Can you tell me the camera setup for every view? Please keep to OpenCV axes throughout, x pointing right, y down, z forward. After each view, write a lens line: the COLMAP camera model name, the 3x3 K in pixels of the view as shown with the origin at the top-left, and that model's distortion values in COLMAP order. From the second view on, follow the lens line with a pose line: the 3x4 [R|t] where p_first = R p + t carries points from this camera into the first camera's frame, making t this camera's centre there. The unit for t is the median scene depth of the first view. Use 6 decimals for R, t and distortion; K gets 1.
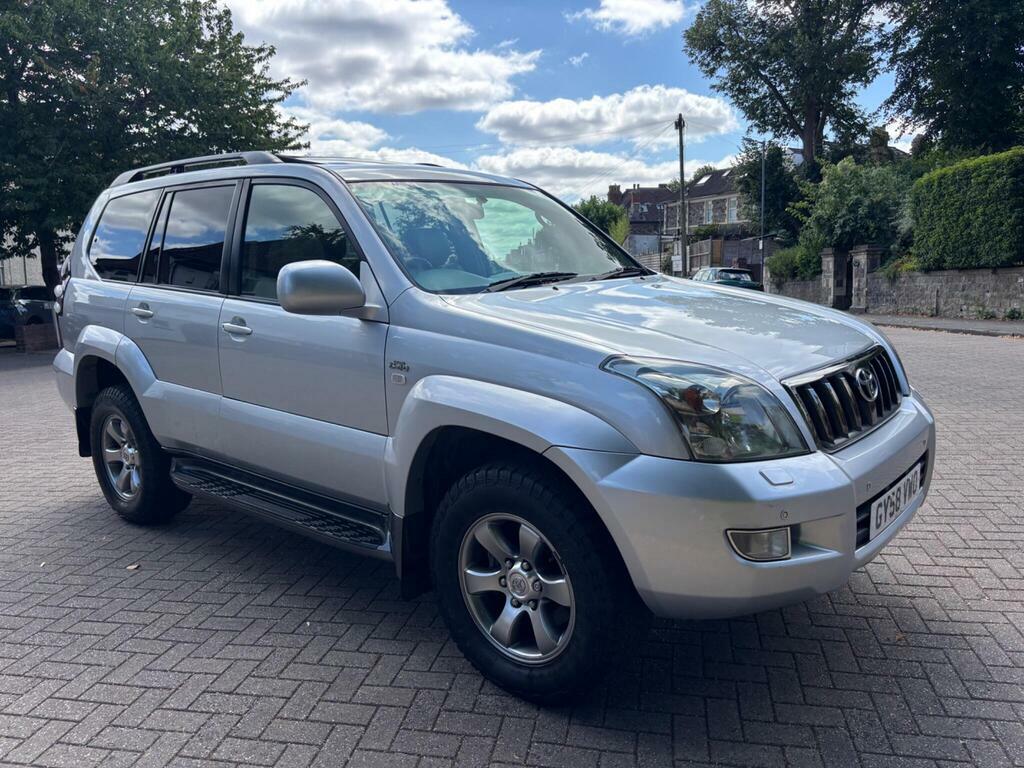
lens RADIAL K [[739.5, 0, 520.4], [0, 739.5, 380.3], [0, 0, 1]] dist [0.054898, -0.053543]
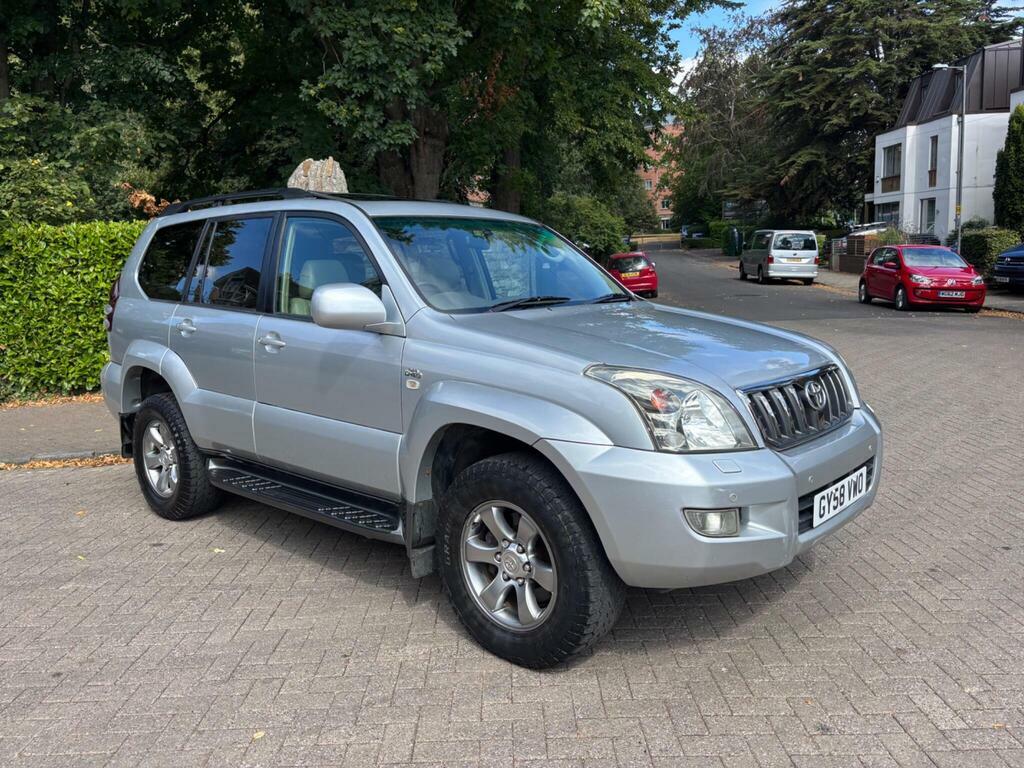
lens RADIAL K [[739.0, 0, 507.5], [0, 739.0, 378.0], [0, 0, 1]] dist [0.045861, -0.042009]
pose [[0.999489, 0.015889, -0.027720, 0.012185], [-0.016983, 0.999068, -0.039687, 0.022012], [0.027063, 0.040137, 0.998828, -0.111989]]
